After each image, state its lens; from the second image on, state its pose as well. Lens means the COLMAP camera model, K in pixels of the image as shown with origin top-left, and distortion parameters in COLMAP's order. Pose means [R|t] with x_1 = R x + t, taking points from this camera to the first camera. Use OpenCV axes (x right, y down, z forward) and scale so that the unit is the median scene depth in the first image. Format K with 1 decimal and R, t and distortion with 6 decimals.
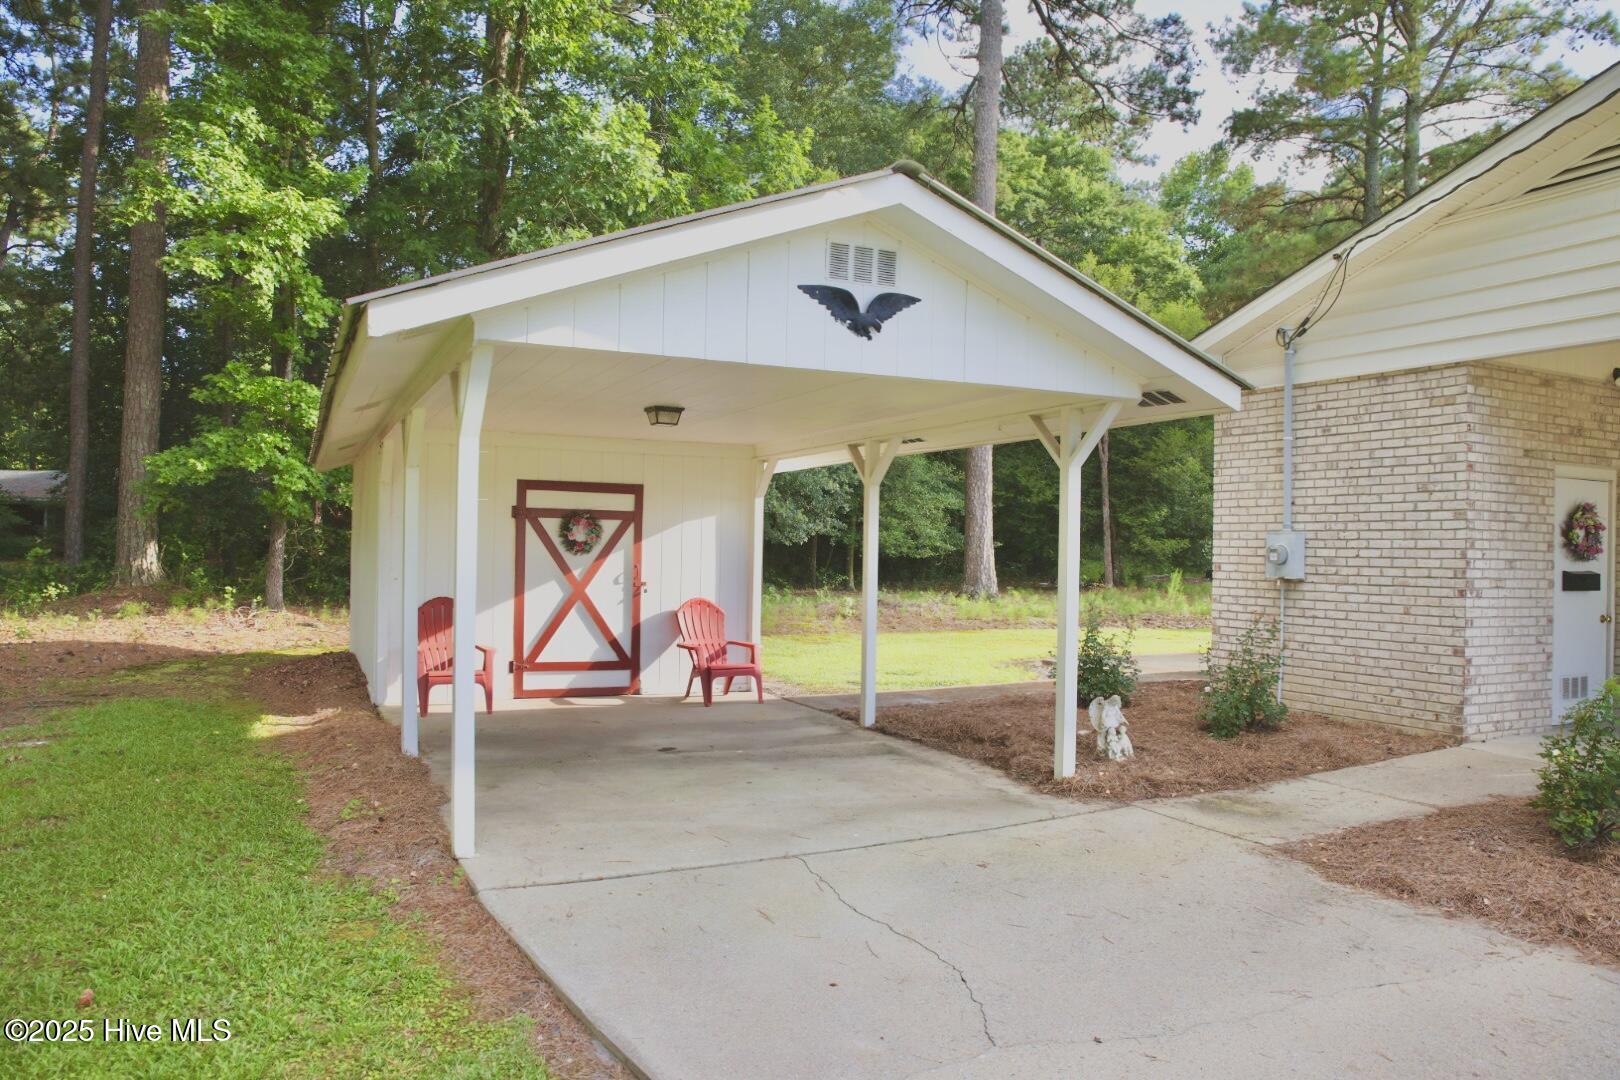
lens RADIAL K [[1105.7, 0, 810.0], [0, 1105.7, 540.0], [0, 0, 1]] dist [-0.128575, 0.095481]
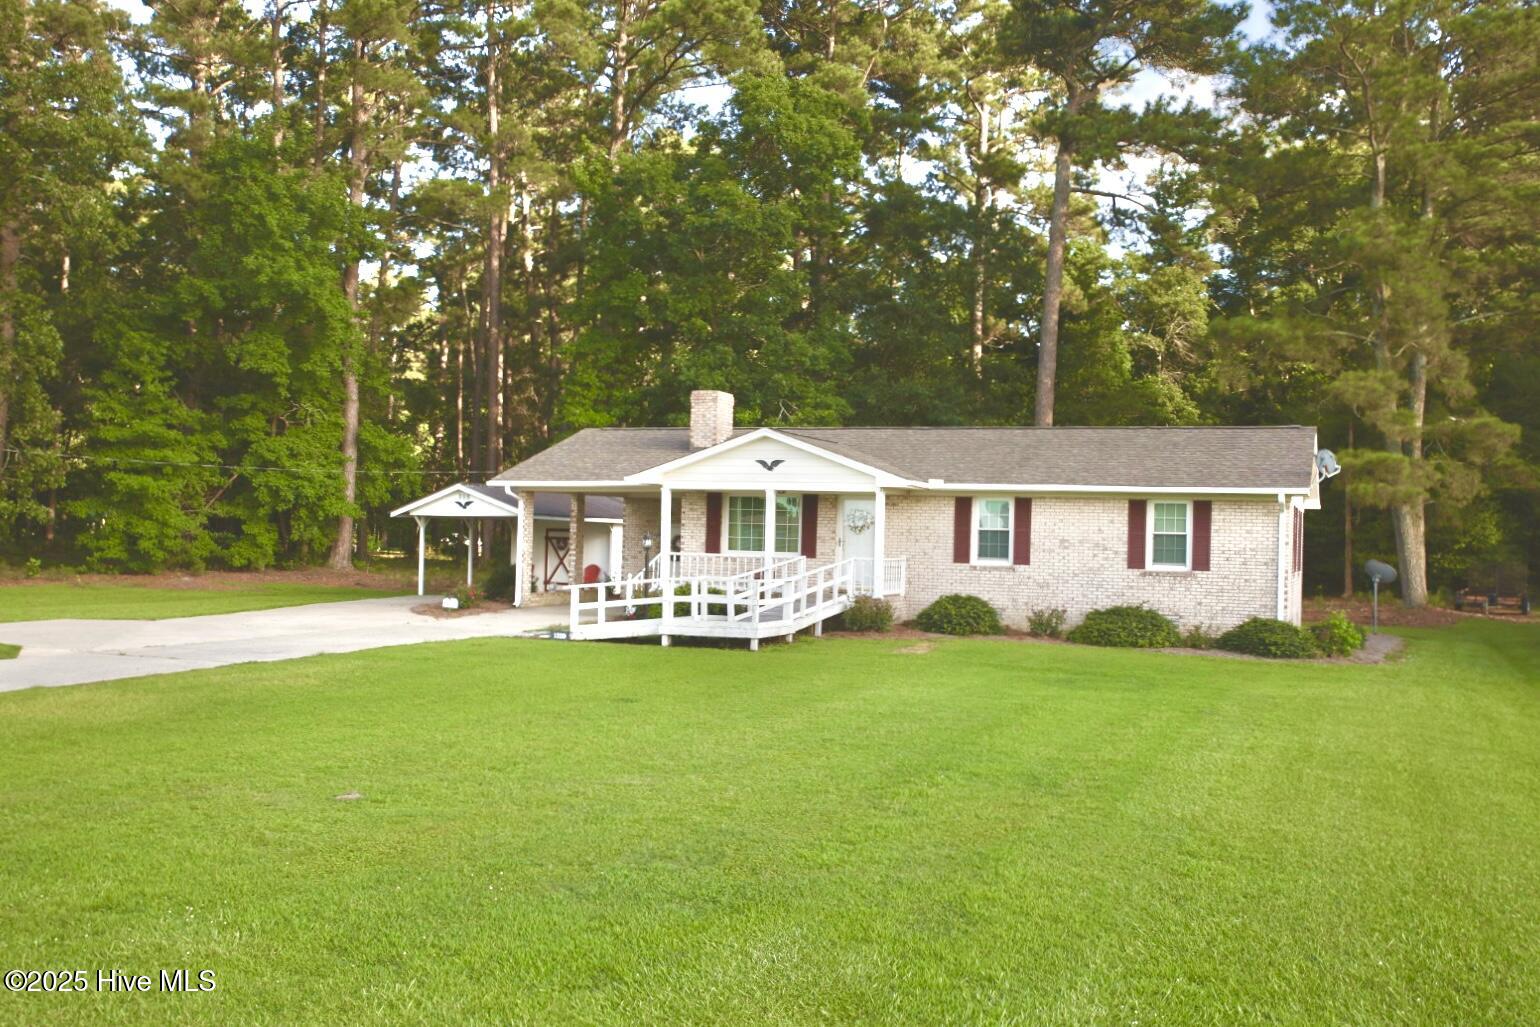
lens RADIAL K [[1510.4, 0, 770.0], [0, 1510.4, 513.5], [0, 0, 1]] dist [-0.080374, 0.224758]
pose [[0.672305, -0.014580, -0.740131, 3.921074], [-0.008217, 0.999597, -0.027156, 0.022703], [0.740229, 0.024339, 0.671914, -1.755276]]
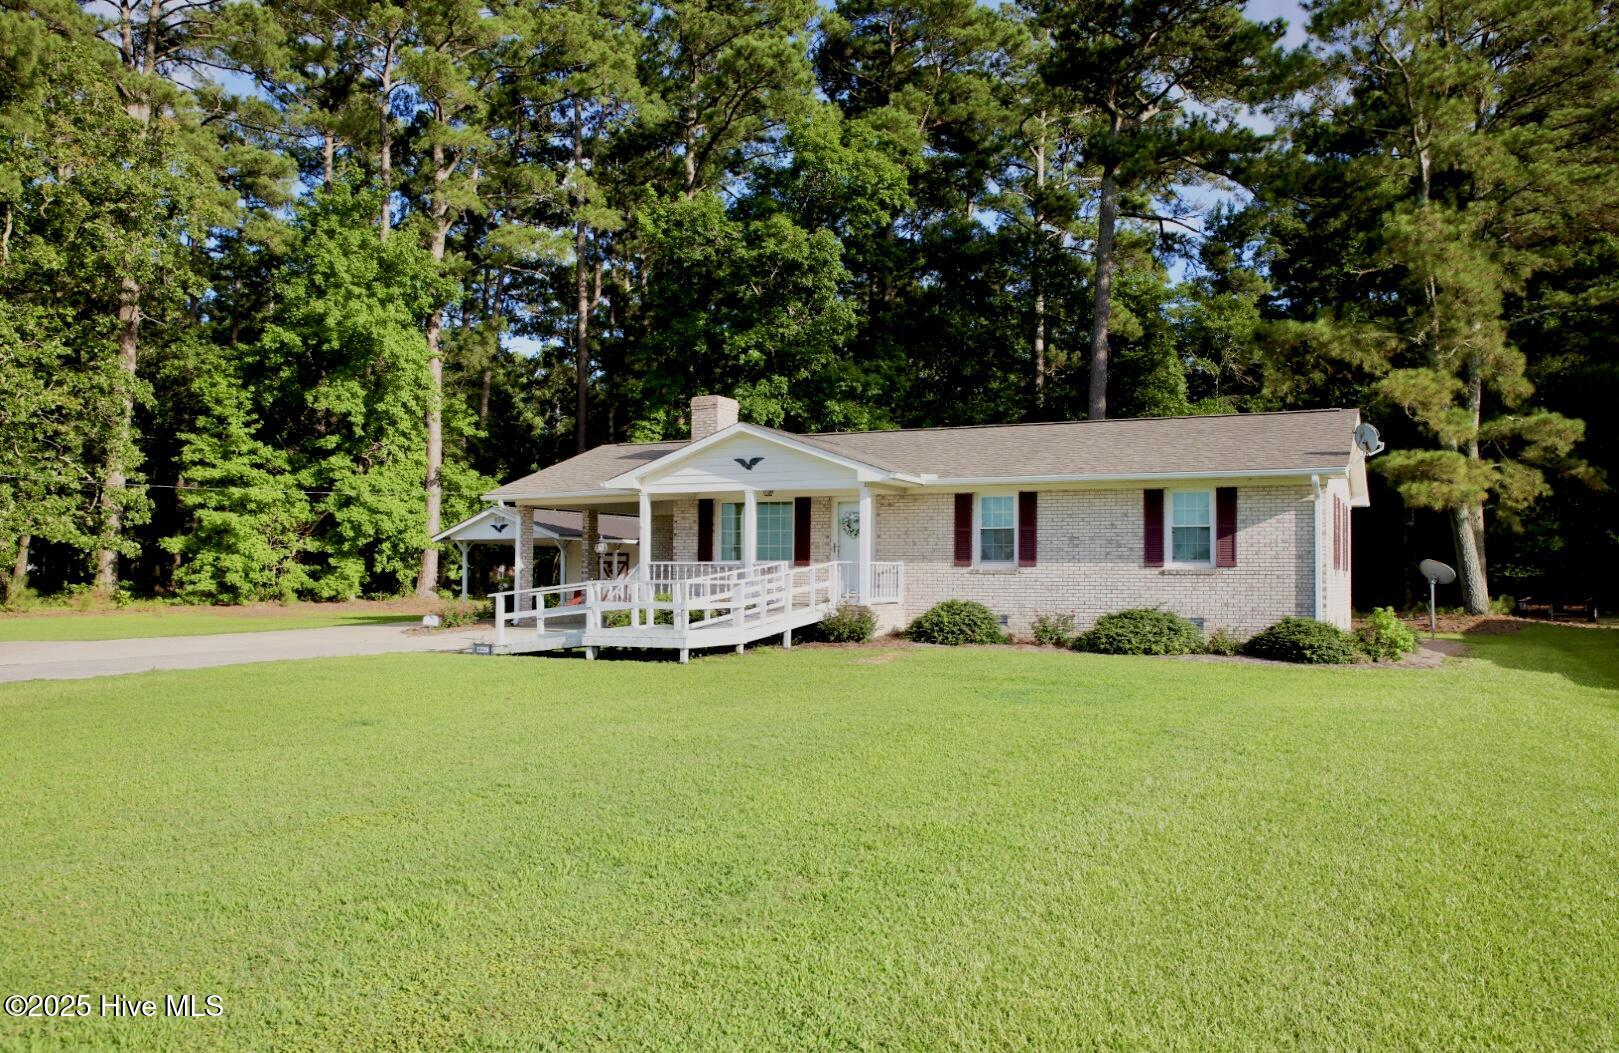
lens RADIAL K [[1276.9, 0, 805.1], [0, 1276.9, 540.1], [0, 0, 1]] dist [-0.107732, 0.129236]
pose [[0.606889, -0.040897, -0.793734, 3.579569], [0.010105, 0.998992, -0.043746, 0.093362], [0.794722, 0.018529, 0.606690, -1.008840]]
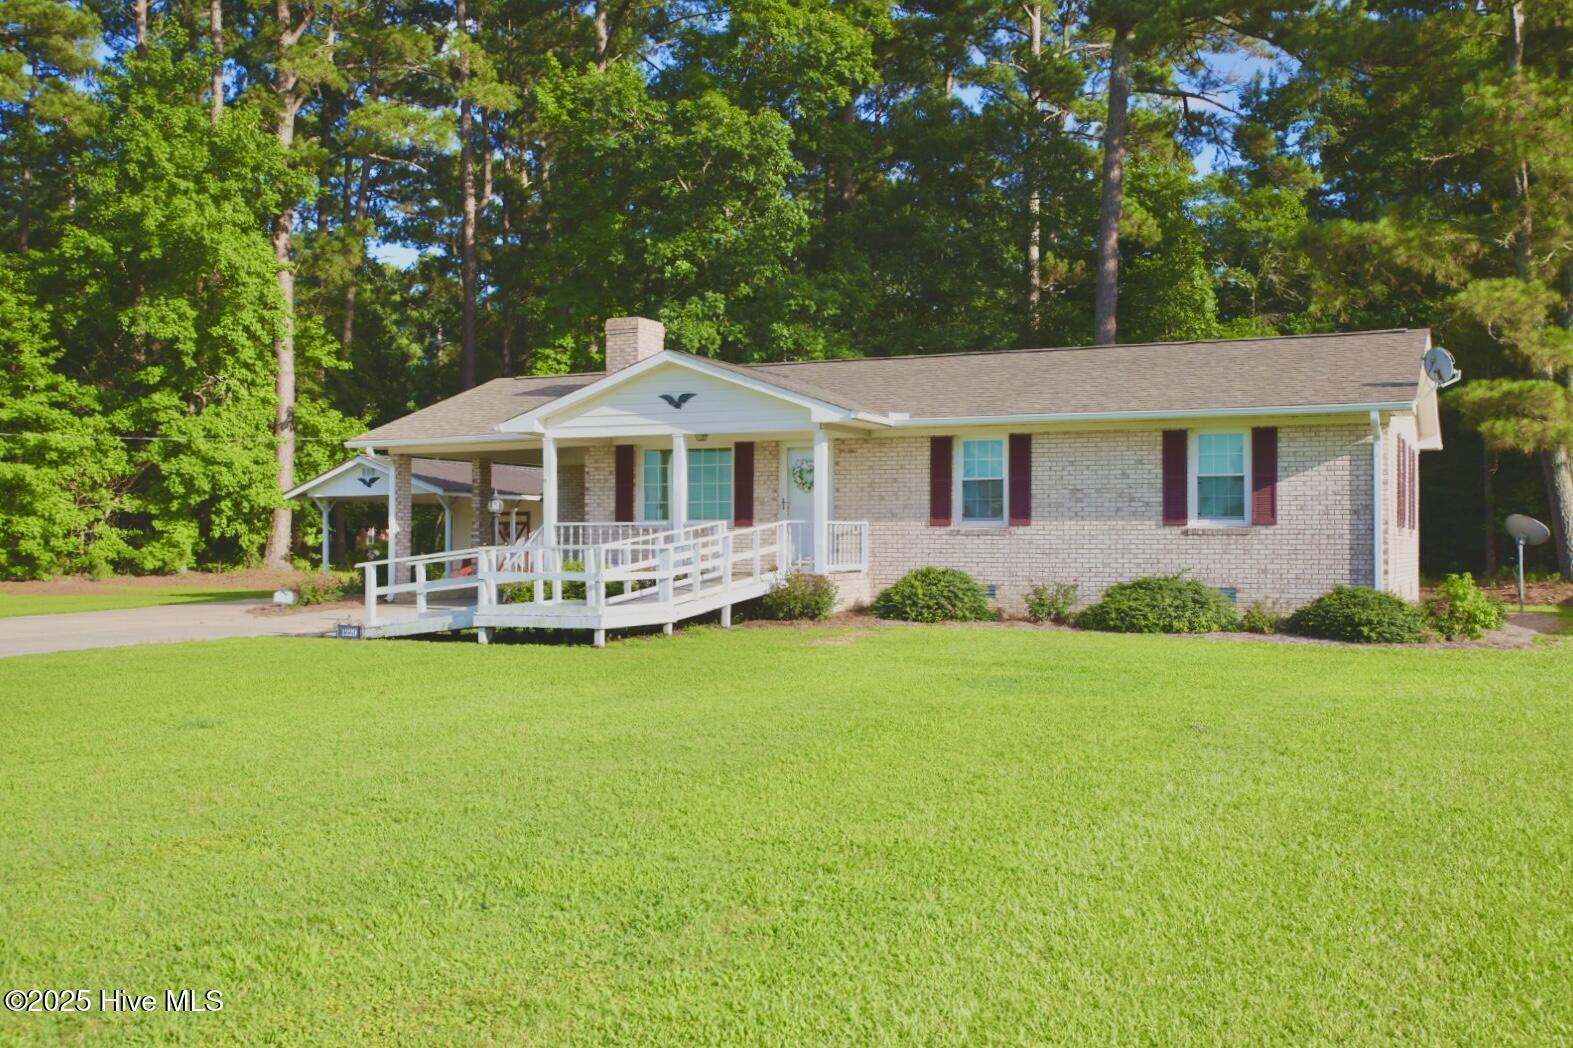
lens RADIAL K [[1568.6, 0, 780.9], [0, 1568.6, 524.9], [0, 0, 1]] dist [-0.055695, 0.166570]
pose [[0.623779, -0.029019, -0.781062, 3.581439], [0.016401, 0.999576, -0.024040, 0.093144], [0.781428, 0.002185, 0.623991, -1.011096]]
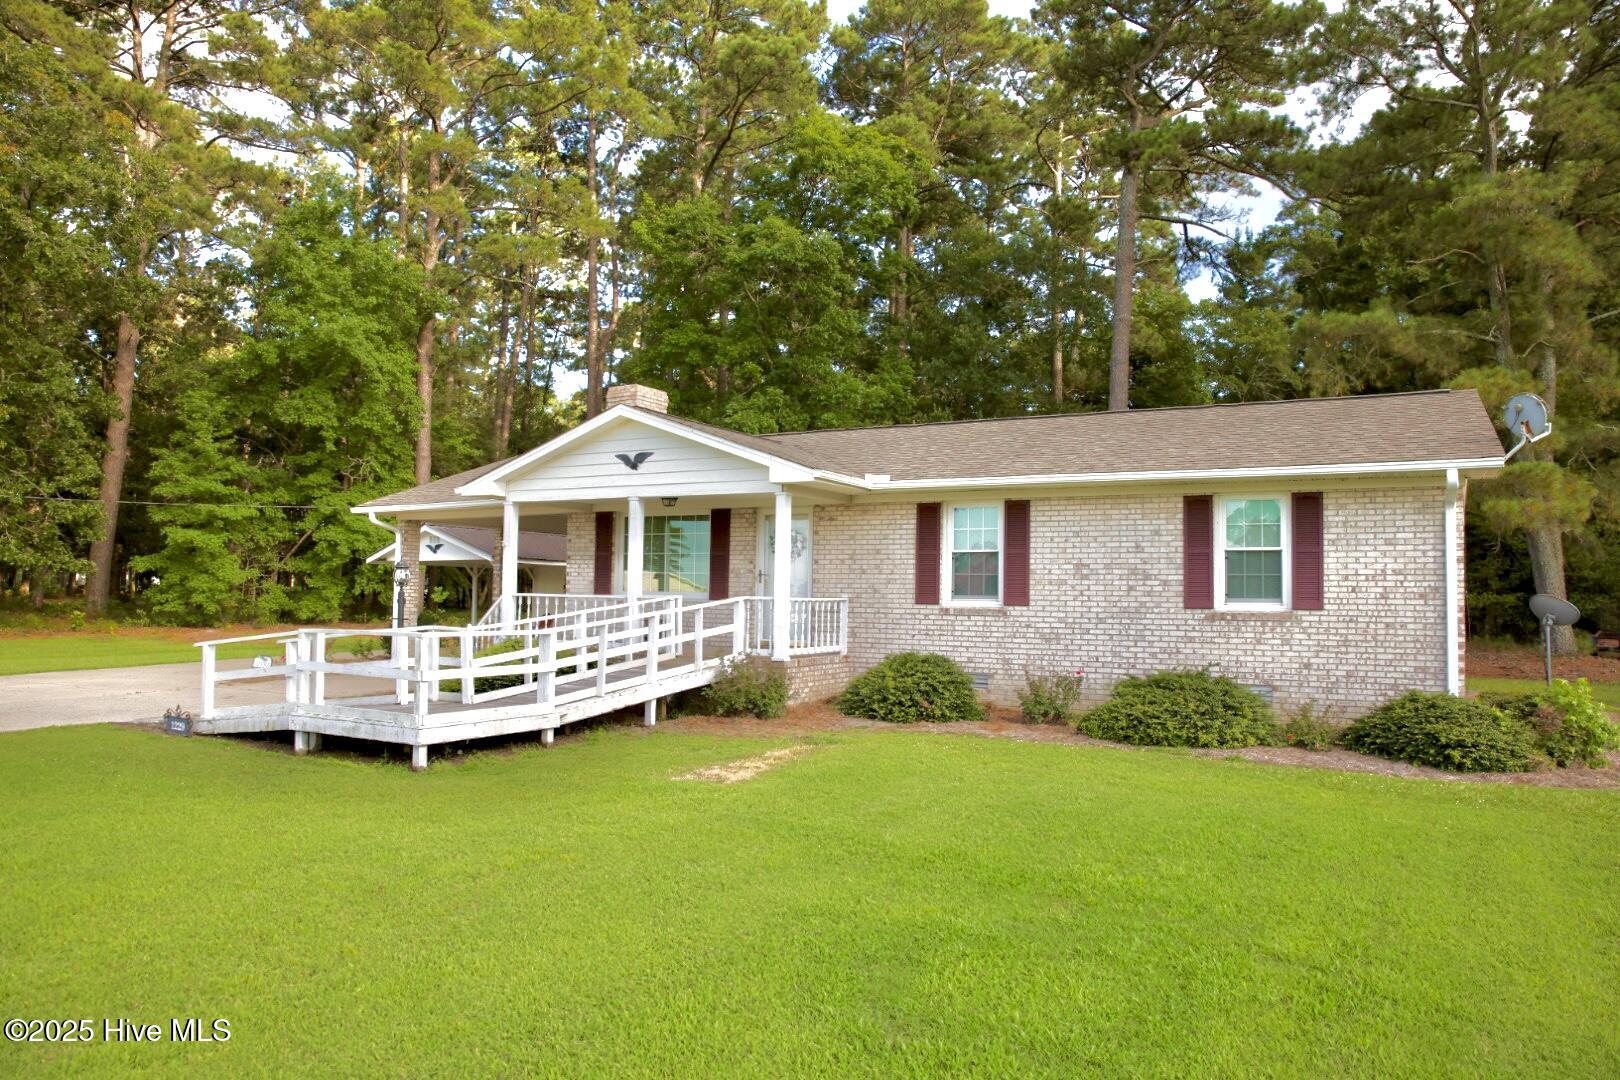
lens RADIAL K [[1107.3, 0, 807.6], [0, 1107.3, 531.4], [0, 0, 1]] dist [-0.138262, 0.100934]
pose [[0.565148, -0.060493, -0.822769, 2.961449], [0.001241, 0.997369, -0.072478, 0.048361], [0.824989, 0.039940, 0.563736, -0.252983]]
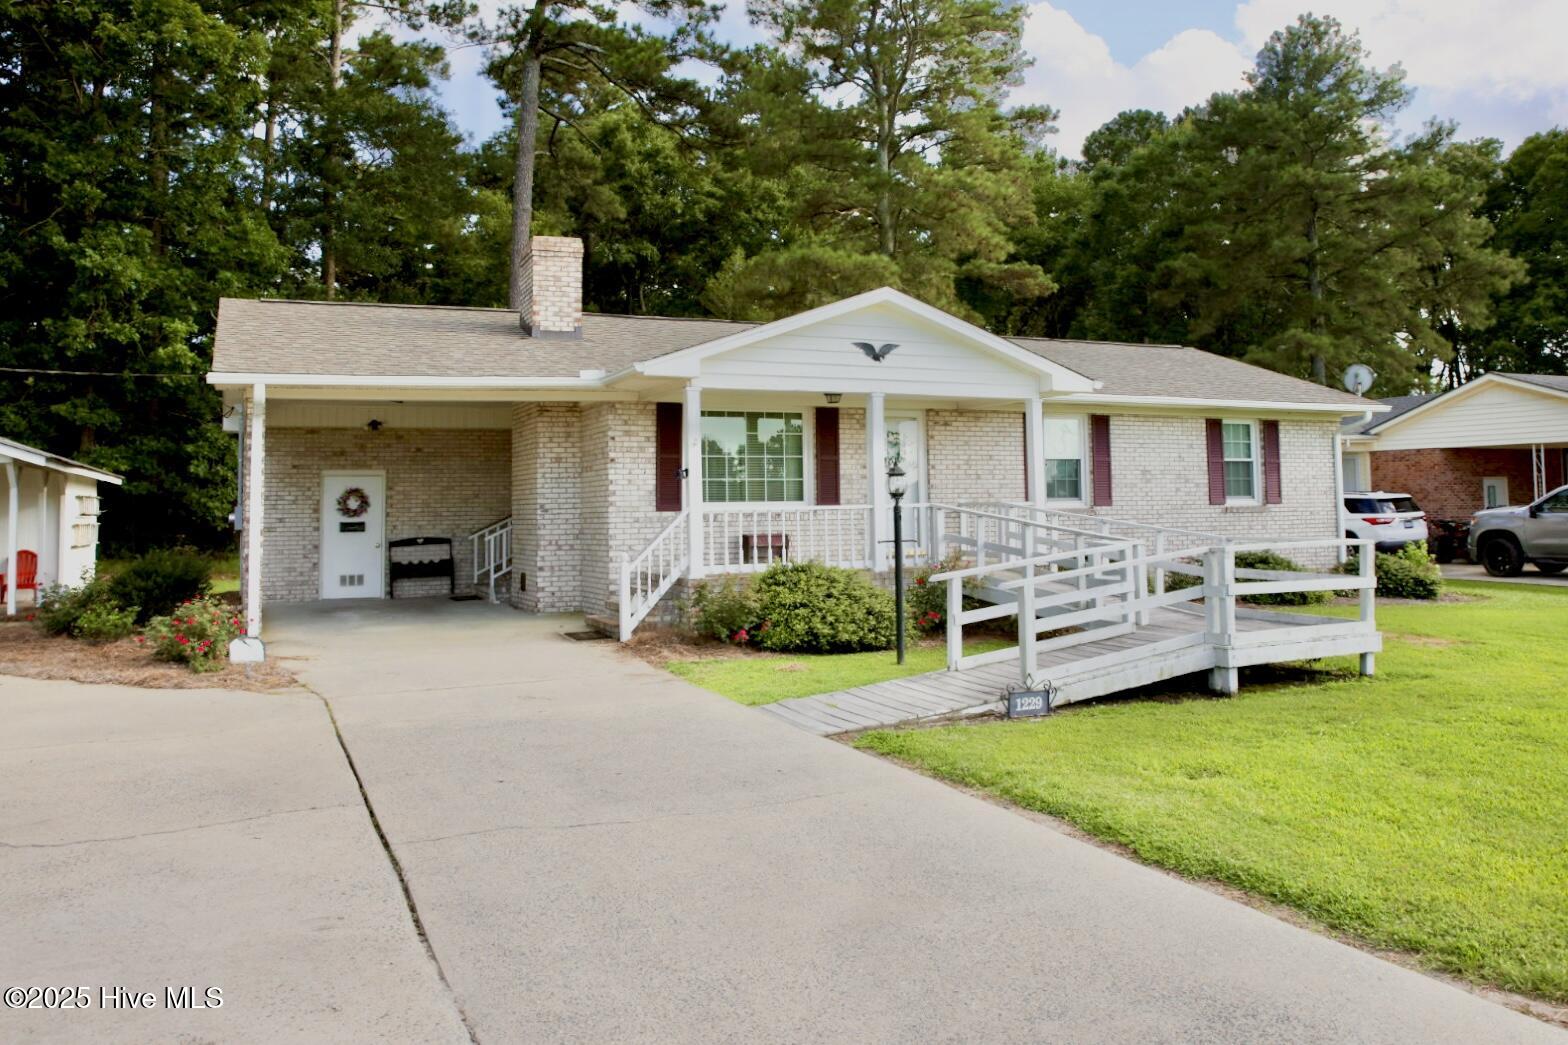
lens RADIAL K [[1208.3, 0, 775.1], [0, 1208.3, 418.1], [0, 0, 1]] dist [-0.091589, 0.099993]
pose [[0.998568, -0.036966, -0.038659, 1.428717], [0.034210, 0.996983, -0.069678, 0.016442], [0.041118, 0.068255, 0.996820, -1.095936]]
